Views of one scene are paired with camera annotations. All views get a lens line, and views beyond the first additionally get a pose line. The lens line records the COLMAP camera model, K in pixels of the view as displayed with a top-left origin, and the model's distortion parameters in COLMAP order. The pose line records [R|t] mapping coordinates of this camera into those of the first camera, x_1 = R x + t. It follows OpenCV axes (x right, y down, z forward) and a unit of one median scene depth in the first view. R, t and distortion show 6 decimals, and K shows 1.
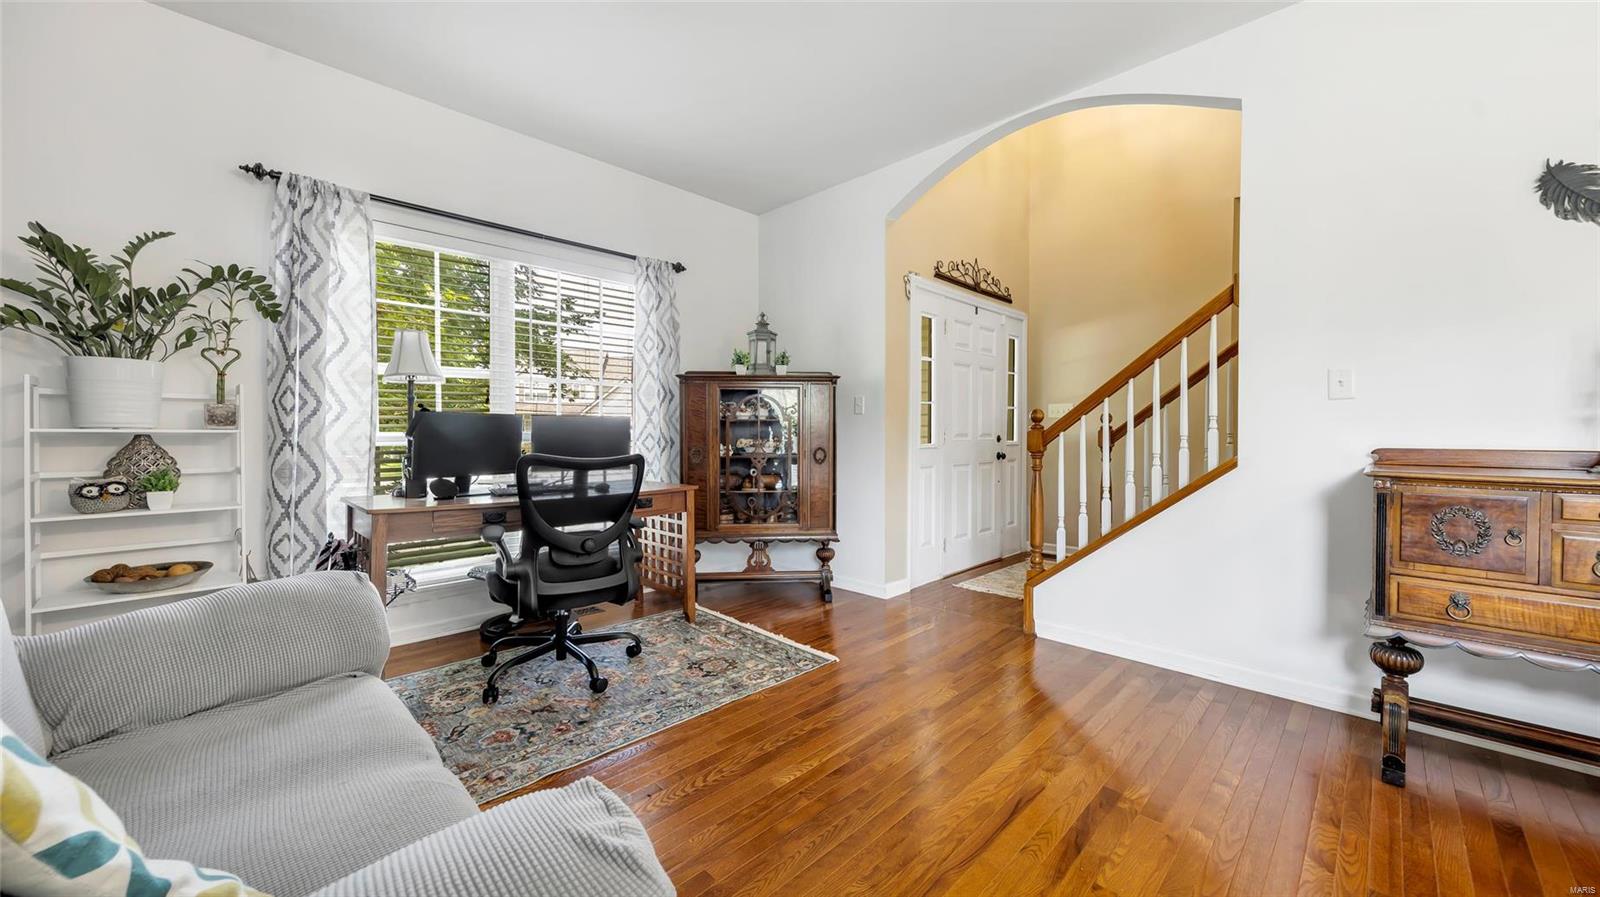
lens RADIAL K [[598.3, 0, 786.1], [0, 598.3, 444.2], [0, 0, 1]] dist [0.010814, 0.000116]
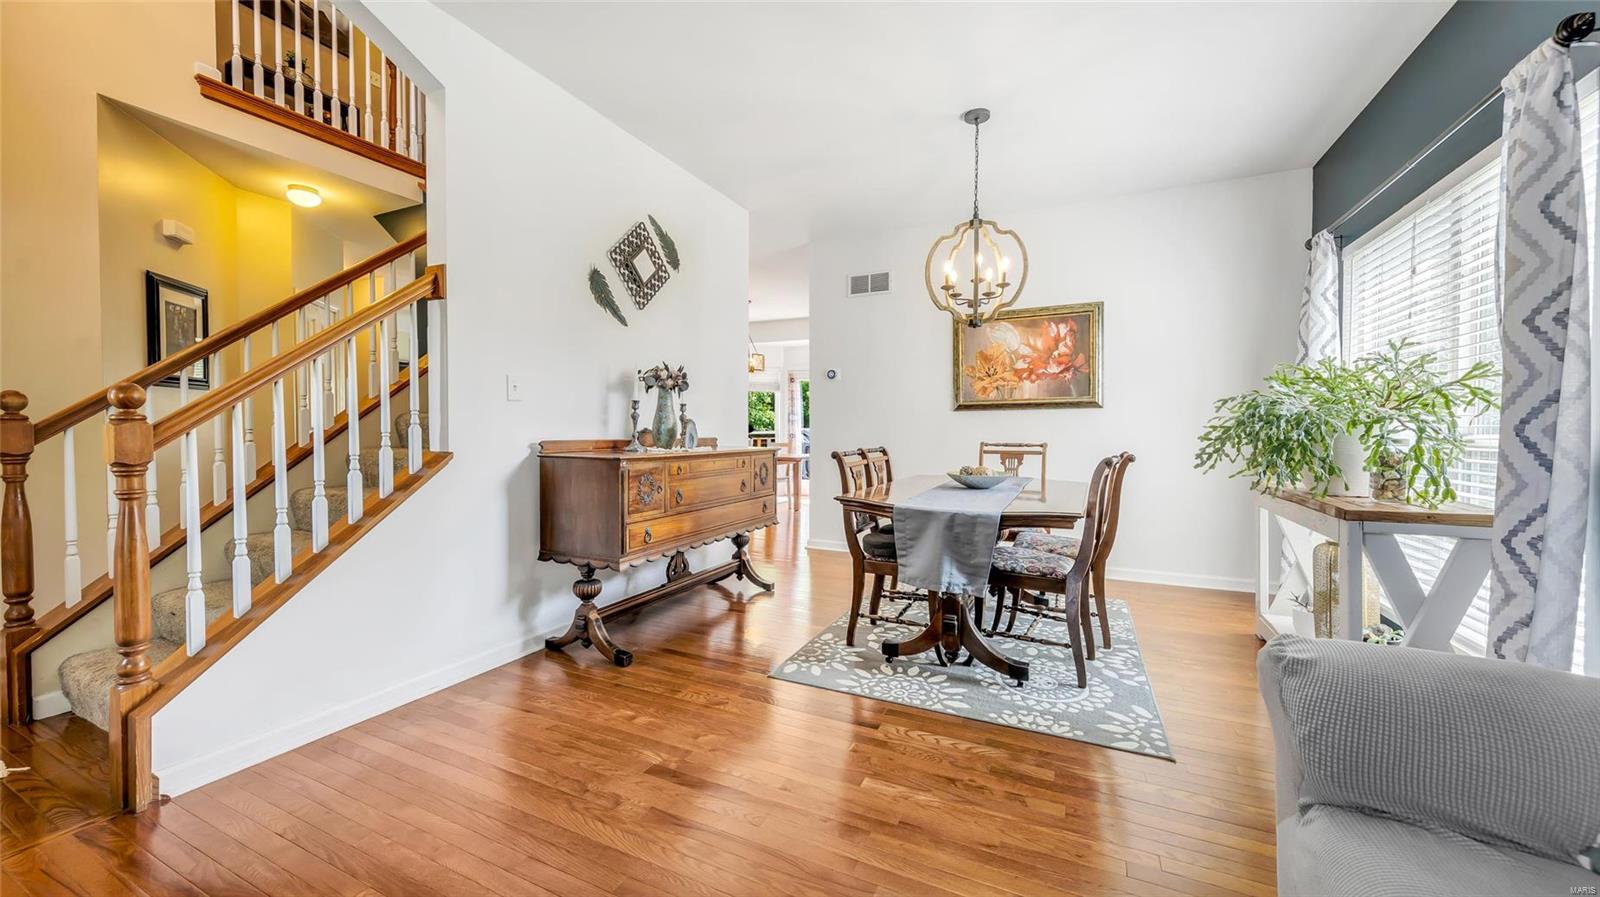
lens RADIAL K [[598.3, 0, 790.5], [0, 598.3, 455.8], [0, 0, 1]] dist [0.010814, 0.000116]
pose [[-0.325636, -0.050169, 0.944163, -0.321230], [-0.000829, 0.998606, 0.052776, -0.023218], [-0.945495, 0.016404, -0.325224, 0.714734]]
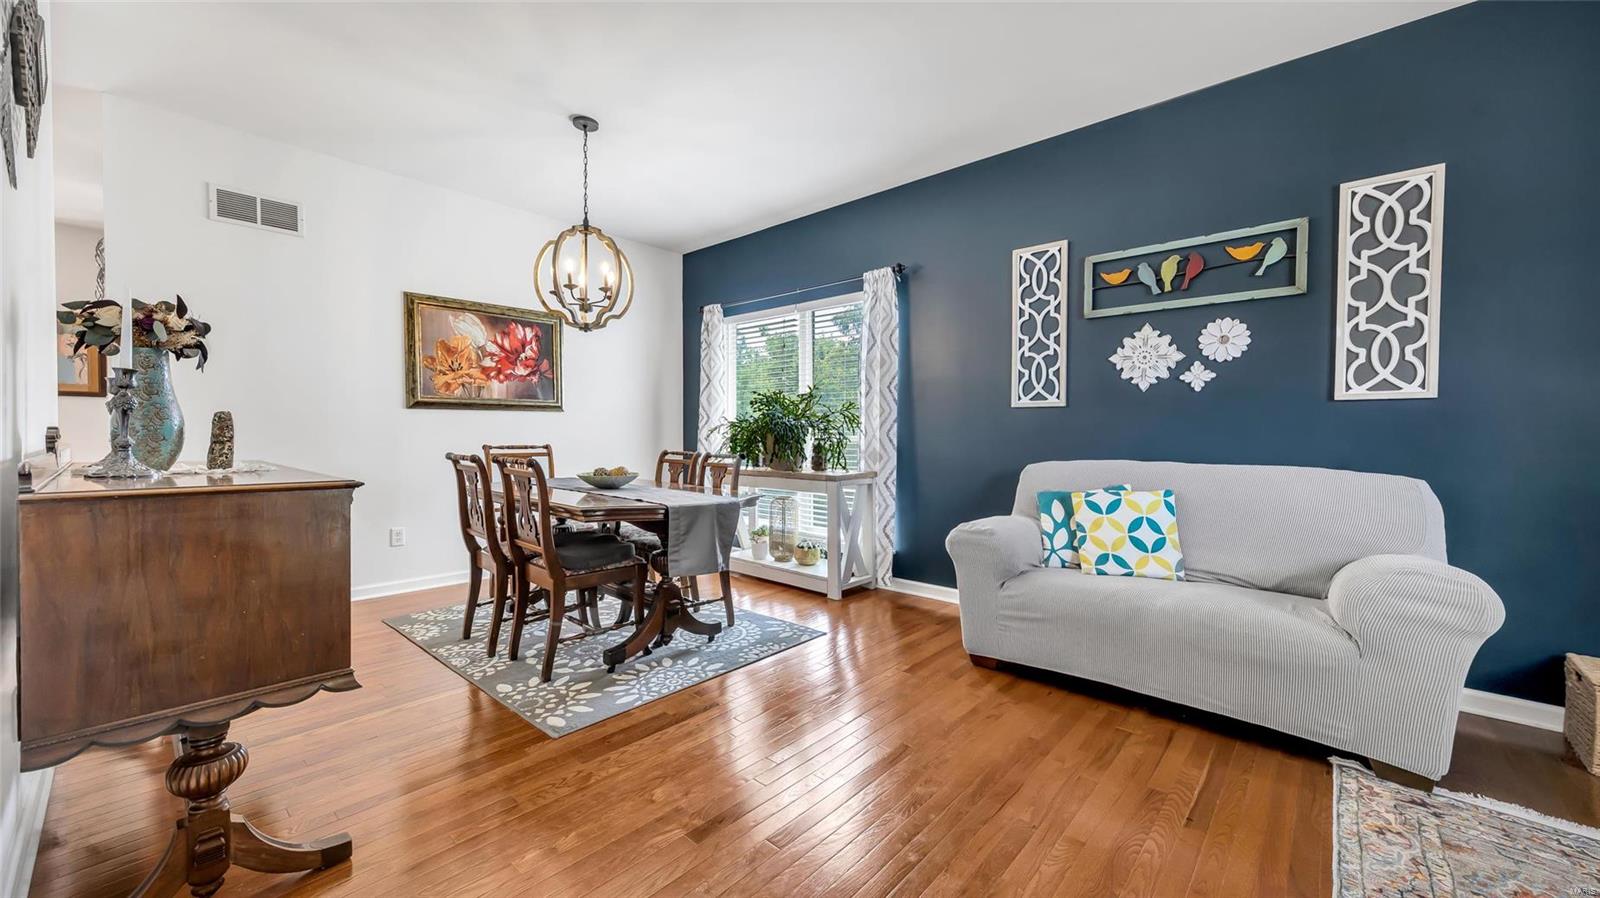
lens RADIAL K [[613.6, 0, 824.9], [0, 613.6, 445.5], [0, 0, 1]] dist [0.010378, -0.002171]
pose [[-0.996026, -0.008636, -0.088647, 0.277873], [-0.010225, 0.999795, 0.017490, -0.009572], [0.088478, 0.018327, -0.995910, 1.217563]]
